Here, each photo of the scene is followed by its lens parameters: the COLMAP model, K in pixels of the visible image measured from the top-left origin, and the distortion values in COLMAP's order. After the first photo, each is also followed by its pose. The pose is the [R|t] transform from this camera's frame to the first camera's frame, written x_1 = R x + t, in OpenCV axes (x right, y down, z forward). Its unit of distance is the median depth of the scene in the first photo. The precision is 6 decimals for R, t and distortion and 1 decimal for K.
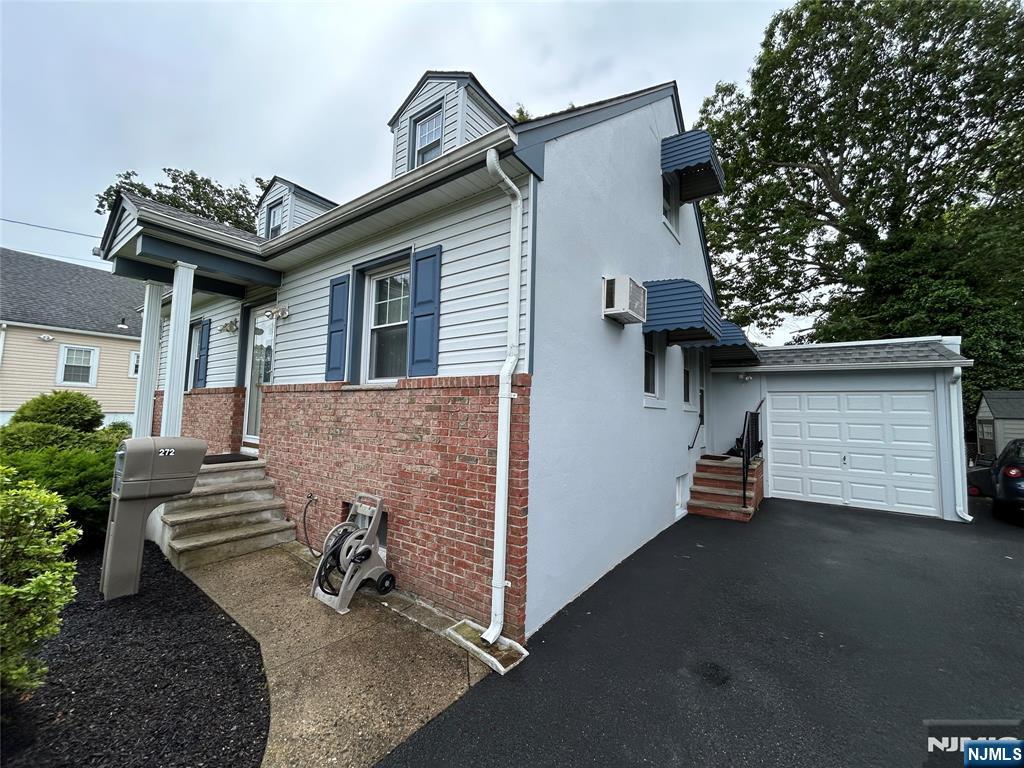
lens RADIAL K [[409.5, 0, 508.1], [0, 409.5, 381.9], [0, 0, 1]] dist [-0.001002, -0.000048]
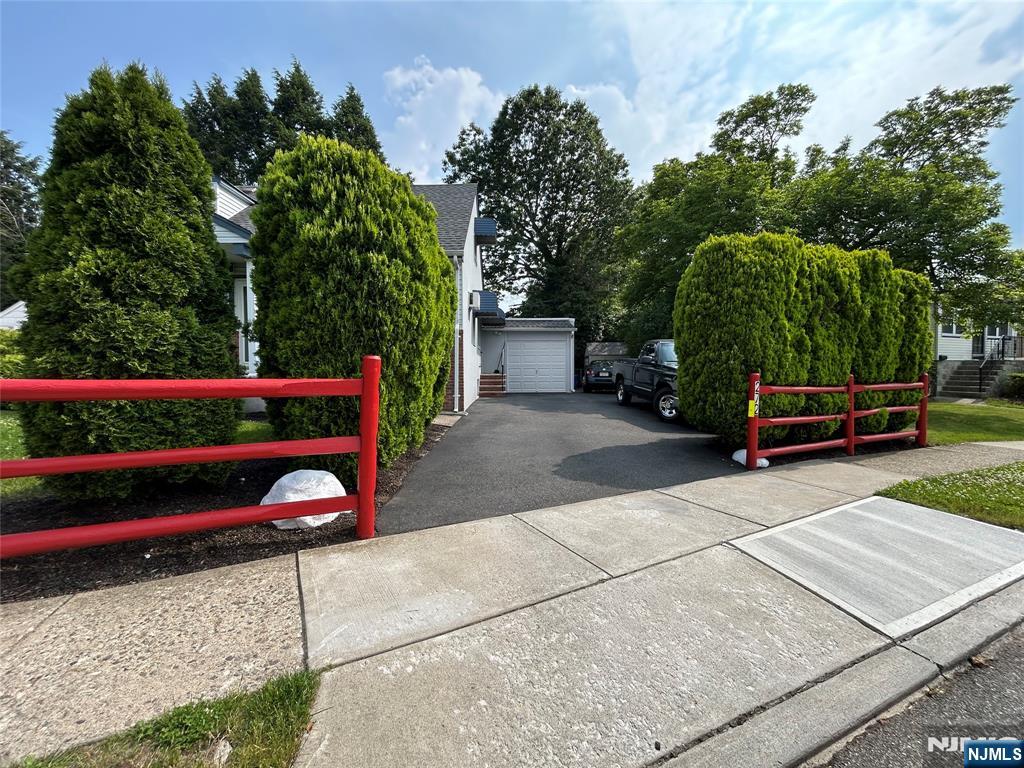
lens RADIAL K [[416.2, 0, 512.0], [0, 416.2, 384.0], [0, 0, 1]] dist [-0.000358, 0.000140]
pose [[0.800222, -0.043906, 0.598094, -0.383788], [-0.023609, 0.994237, 0.104575, 0.014719], [-0.599239, -0.097804, 0.794574, -0.432180]]
